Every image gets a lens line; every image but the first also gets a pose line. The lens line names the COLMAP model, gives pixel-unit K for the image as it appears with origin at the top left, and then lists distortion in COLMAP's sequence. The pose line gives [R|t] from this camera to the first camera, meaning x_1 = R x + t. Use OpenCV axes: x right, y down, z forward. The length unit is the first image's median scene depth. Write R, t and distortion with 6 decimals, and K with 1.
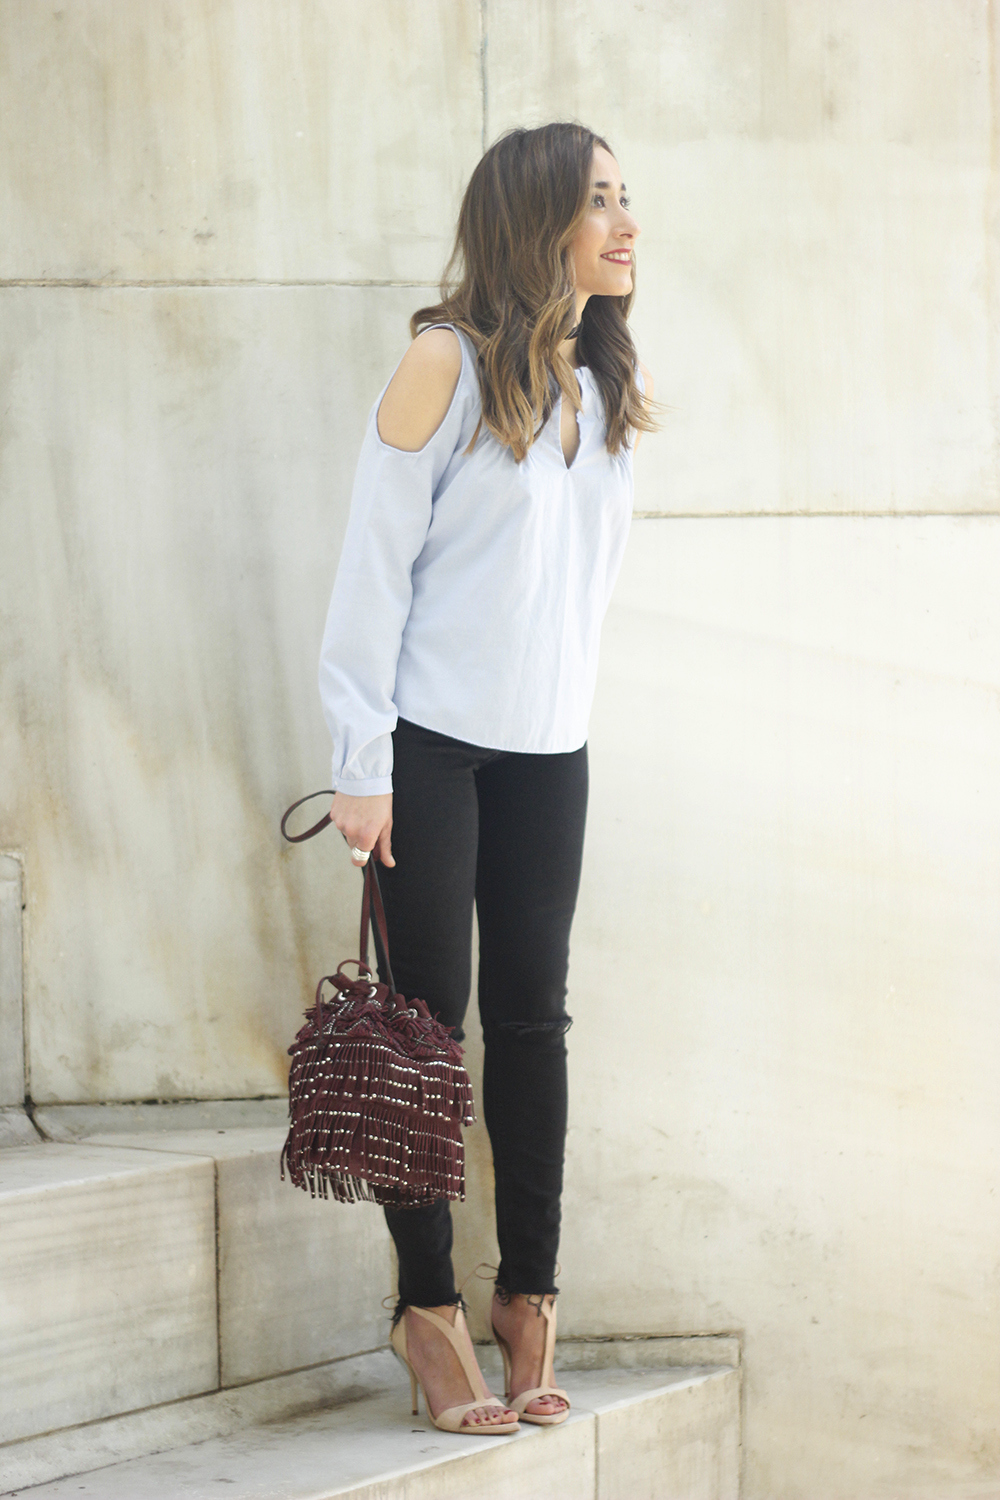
lens RADIAL K [[3514.1, 0, 500.0], [0, 3514.1, 750.0], [0, 0, 1]] dist [-0.070838, -0.323771]
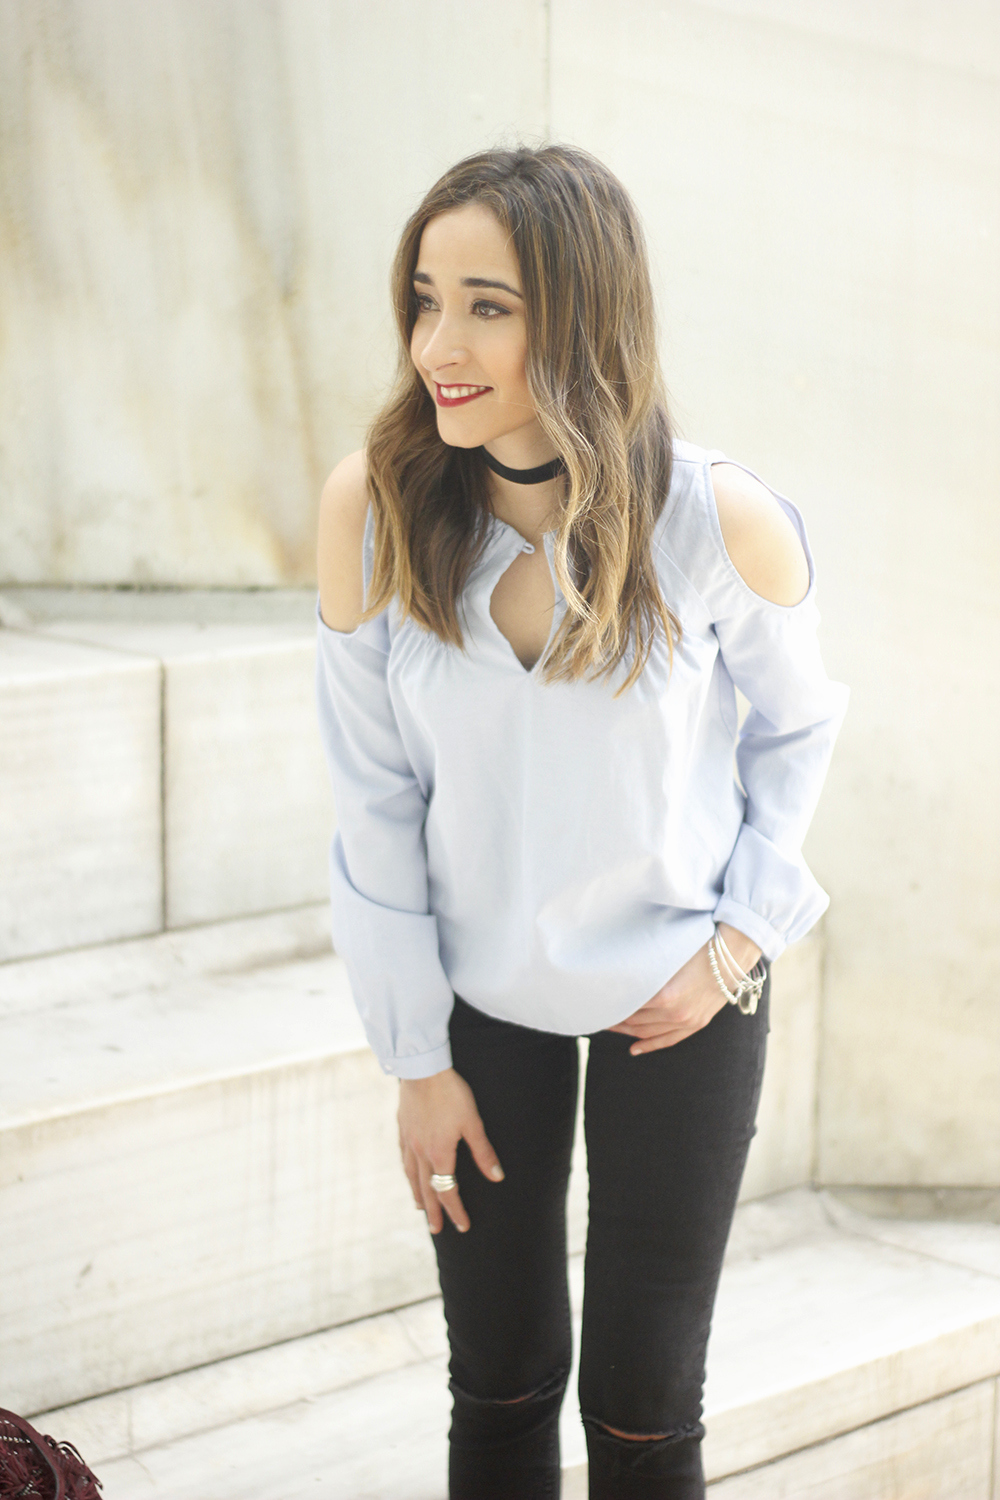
lens RADIAL K [[3514.1, 0, 500.0], [0, 3514.1, 750.0], [0, 0, 1]] dist [-0.070838, -0.323771]
pose [[0.984554, 0.056731, -0.165635, 0.132820], [-0.029332, 0.986123, 0.163405, -0.002444], [0.172607, -0.156022, 0.972555, 0.183832]]
